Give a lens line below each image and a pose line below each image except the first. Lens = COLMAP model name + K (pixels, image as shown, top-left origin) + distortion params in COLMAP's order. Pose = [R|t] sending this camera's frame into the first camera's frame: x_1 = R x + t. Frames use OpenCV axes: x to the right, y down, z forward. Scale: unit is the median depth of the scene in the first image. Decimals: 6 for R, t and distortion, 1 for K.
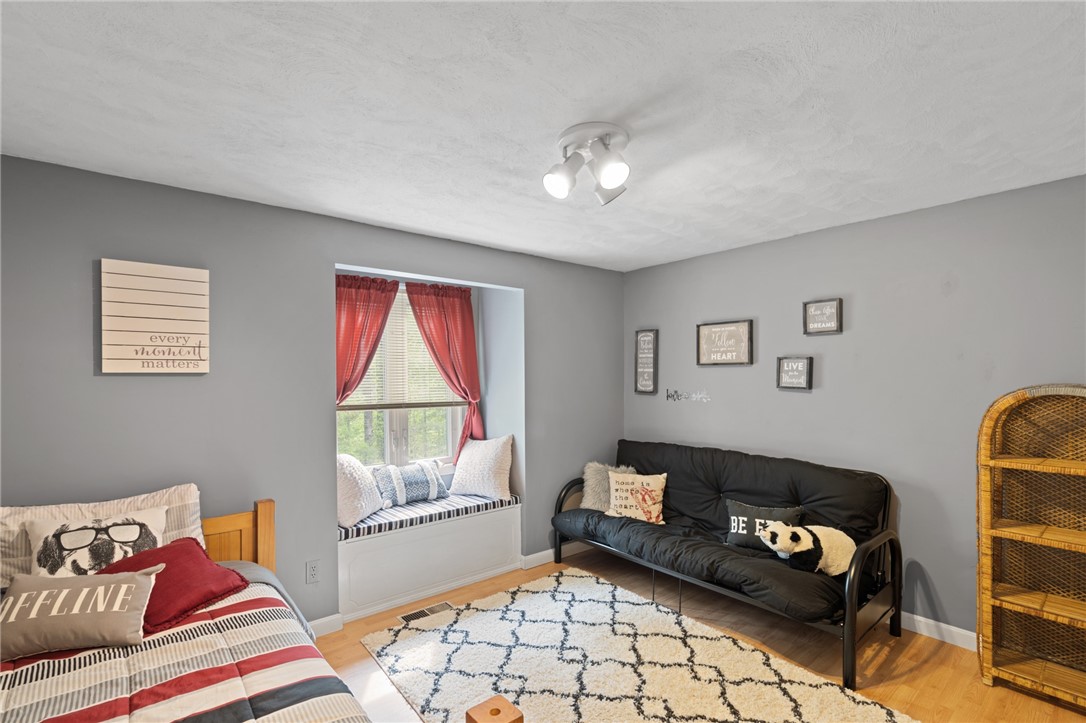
lens RADIAL K [[490.4, 0, 535.7], [0, 490.4, 370.8], [0, 0, 1]] dist [-0.004809, 0.002482]
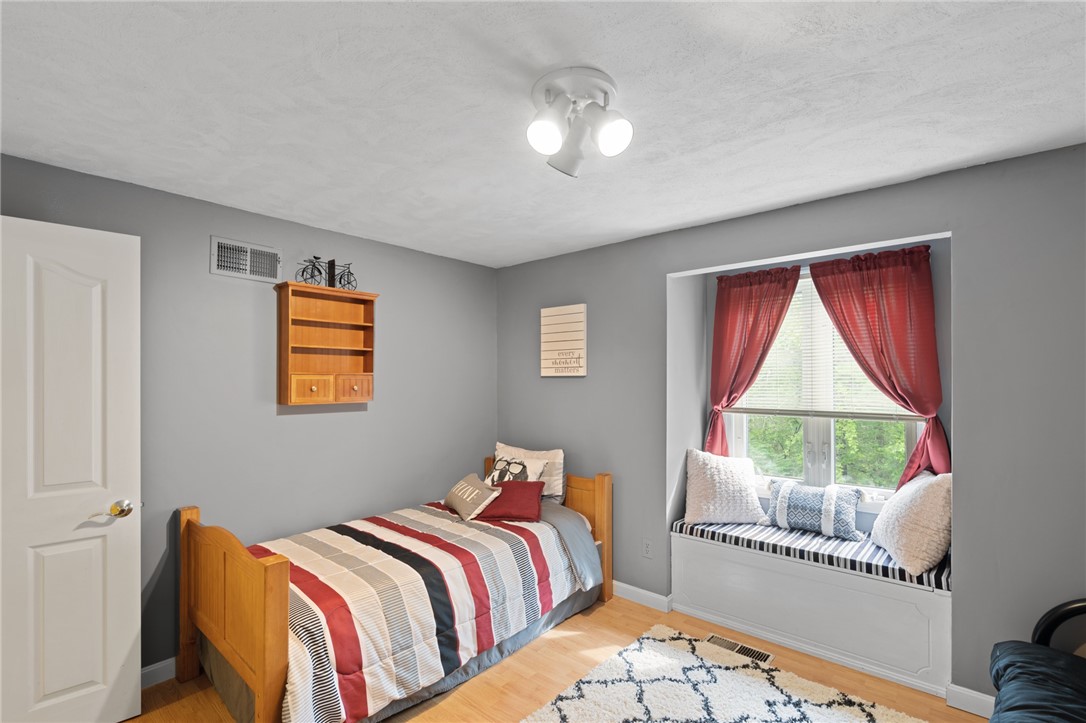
lens RADIAL K [[490.4, 0, 536.4], [0, 490.4, 368.5], [0, 0, 1]] dist [-0.004809, 0.002482]
pose [[0.174579, -0.014470, -0.984537, 0.575508], [0.013393, 0.999834, -0.012320, -0.000850], [0.984552, -0.011035, 0.174744, 0.491600]]
